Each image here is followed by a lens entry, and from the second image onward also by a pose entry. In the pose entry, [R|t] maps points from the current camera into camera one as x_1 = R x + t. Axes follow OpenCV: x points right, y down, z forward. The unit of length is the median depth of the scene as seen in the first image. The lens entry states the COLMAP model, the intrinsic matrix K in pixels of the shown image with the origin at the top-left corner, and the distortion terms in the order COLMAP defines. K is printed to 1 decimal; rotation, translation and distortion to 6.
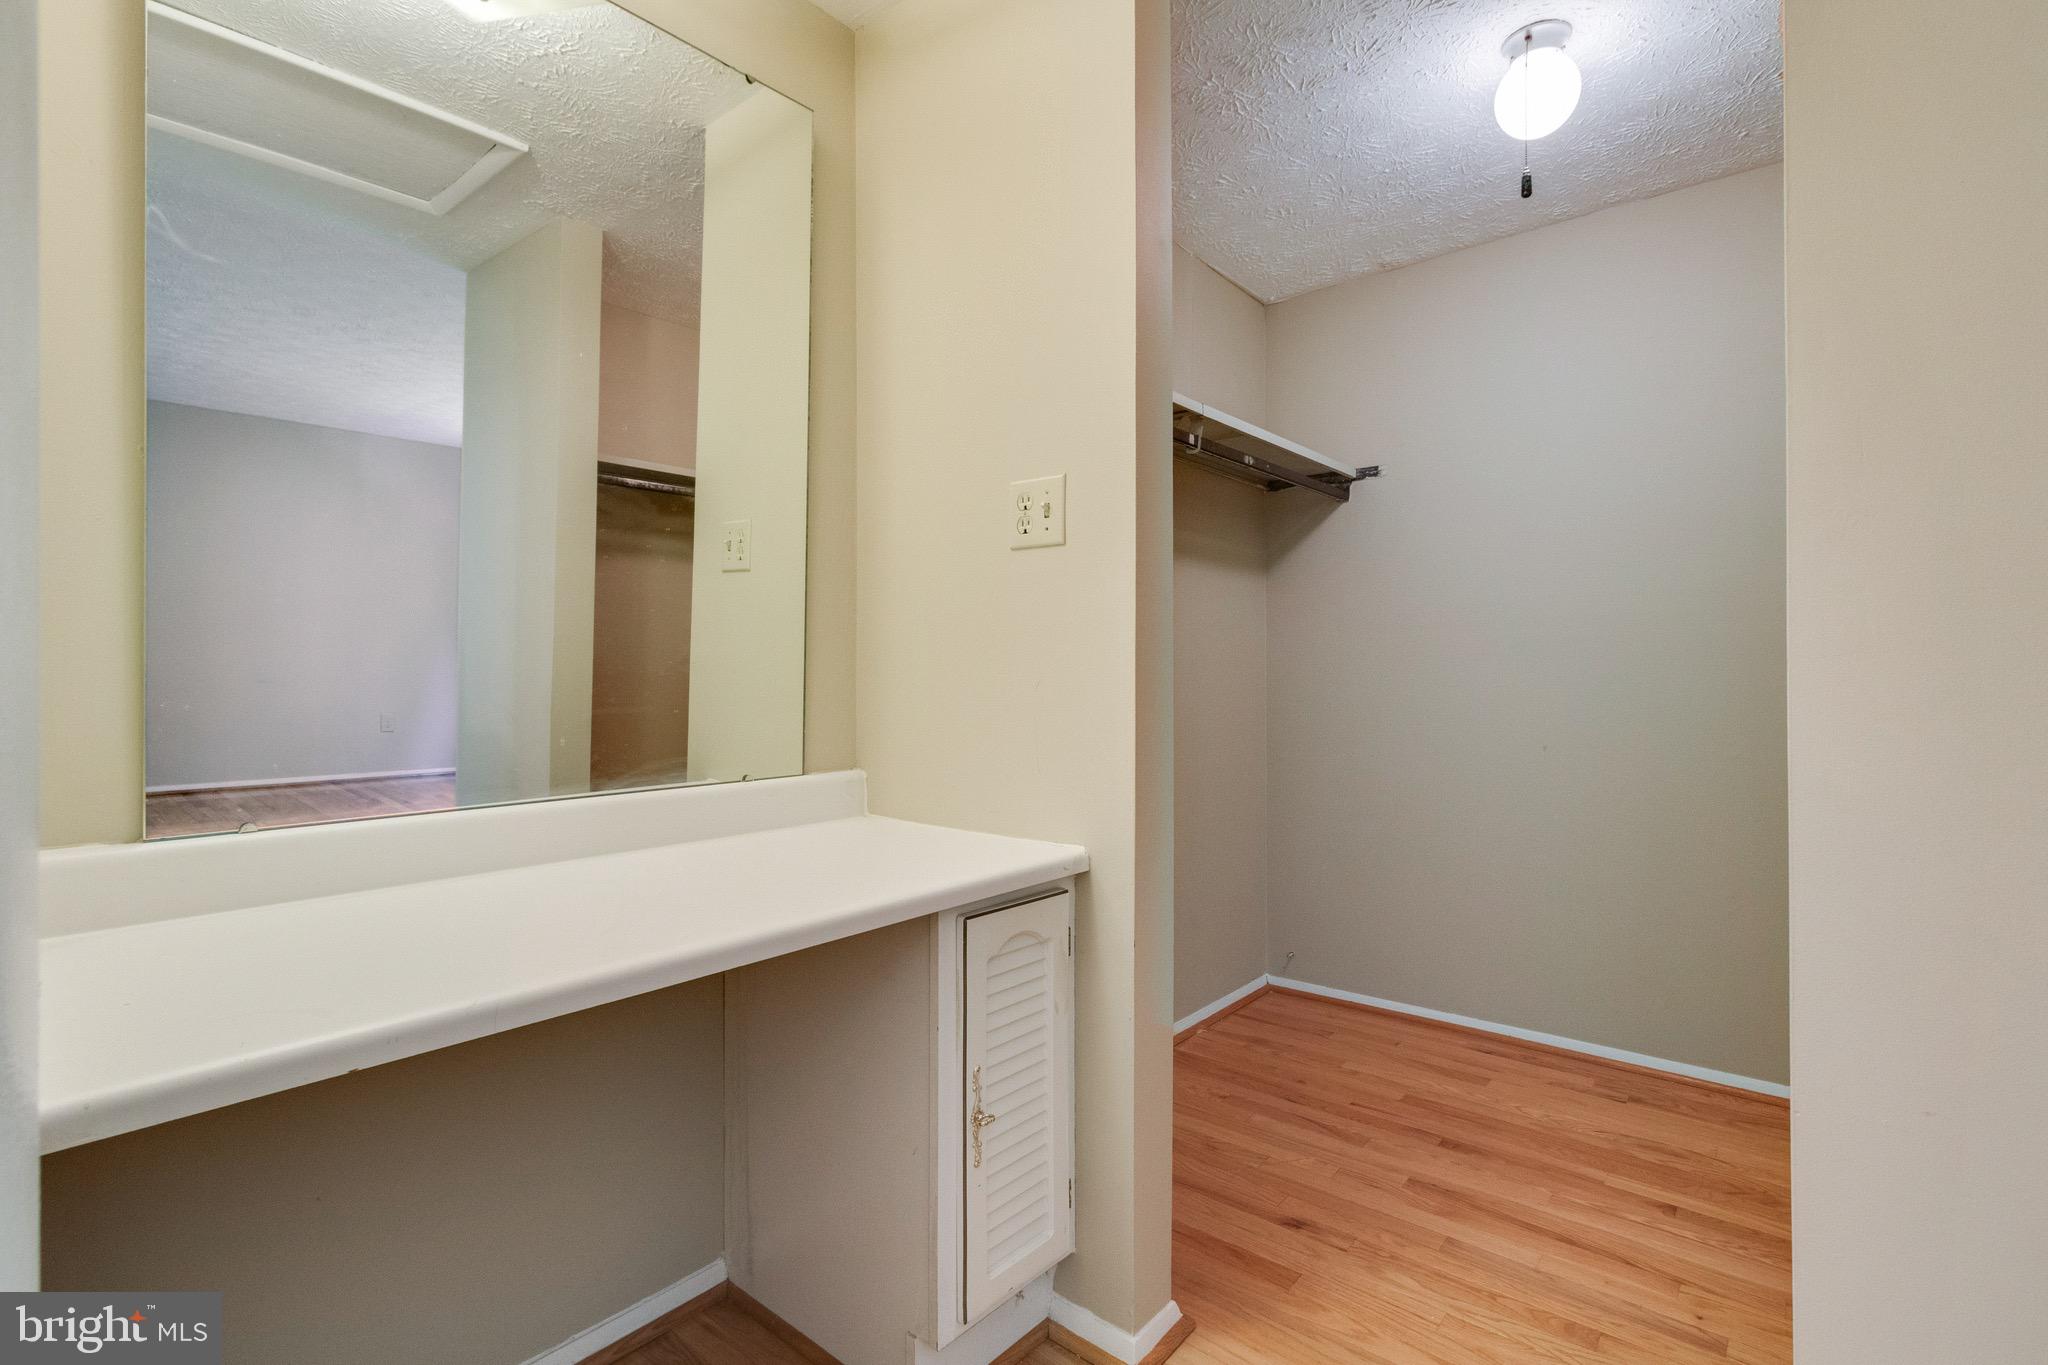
lens RADIAL K [[946.5, 0, 1027.5], [0, 946.5, 677.8], [0, 0, 1]] dist [0.004691, 0.000990]
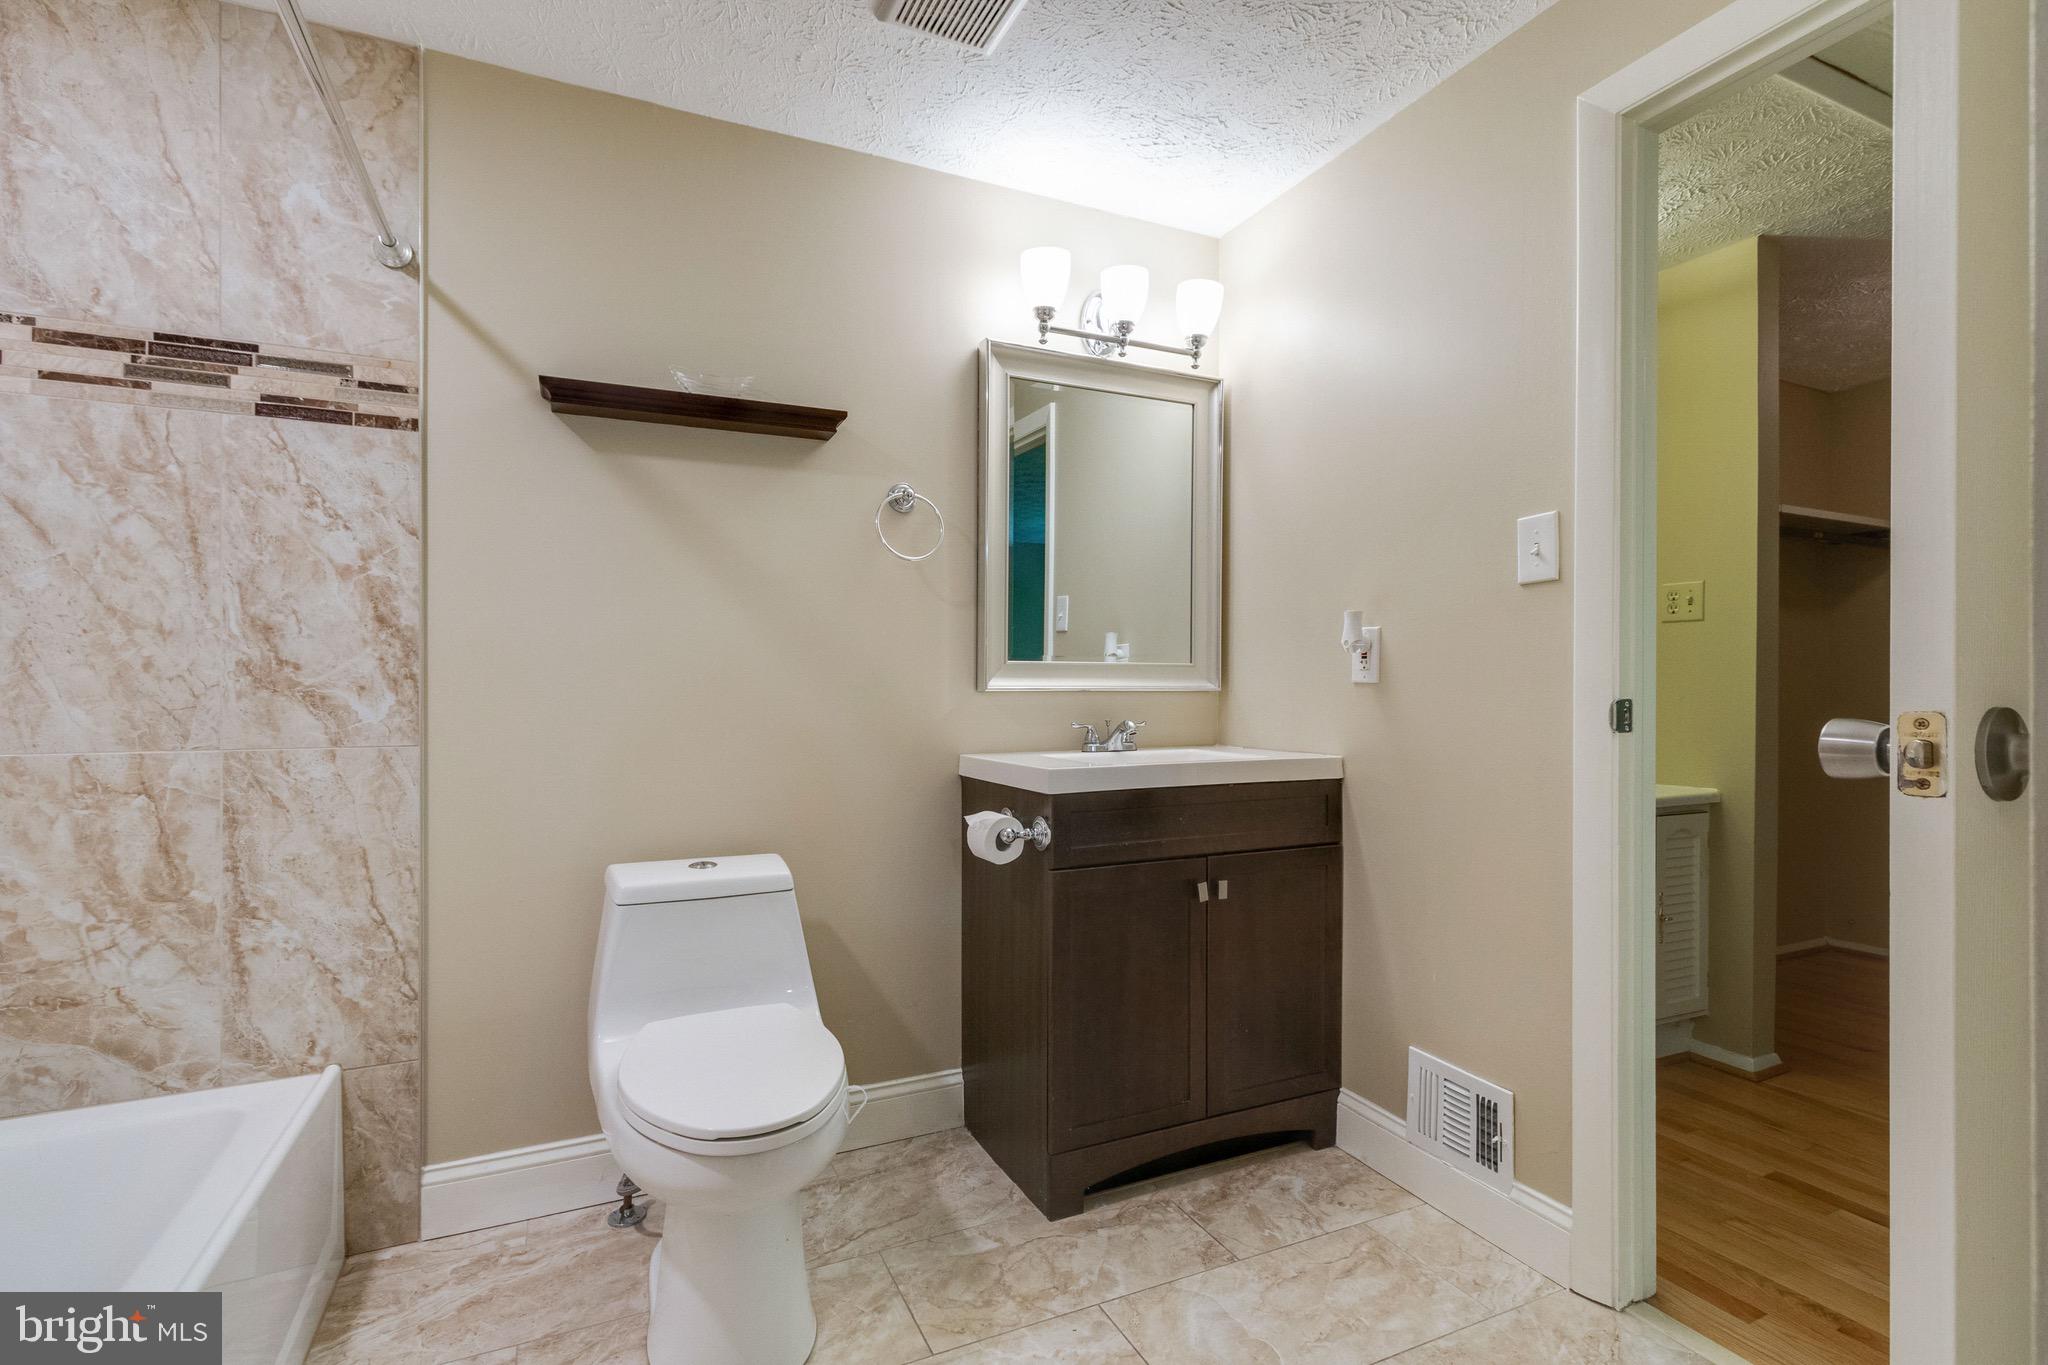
lens RADIAL K [[946.5, 0, 1018.4], [0, 946.5, 685.4], [0, 0, 1]] dist [0.004691, 0.000990]
pose [[0.907601, 0.003489, -0.419819, -0.391688], [-0.001561, 0.999987, 0.004936, -0.024242], [0.419831, -0.003824, 0.907594, -1.207516]]
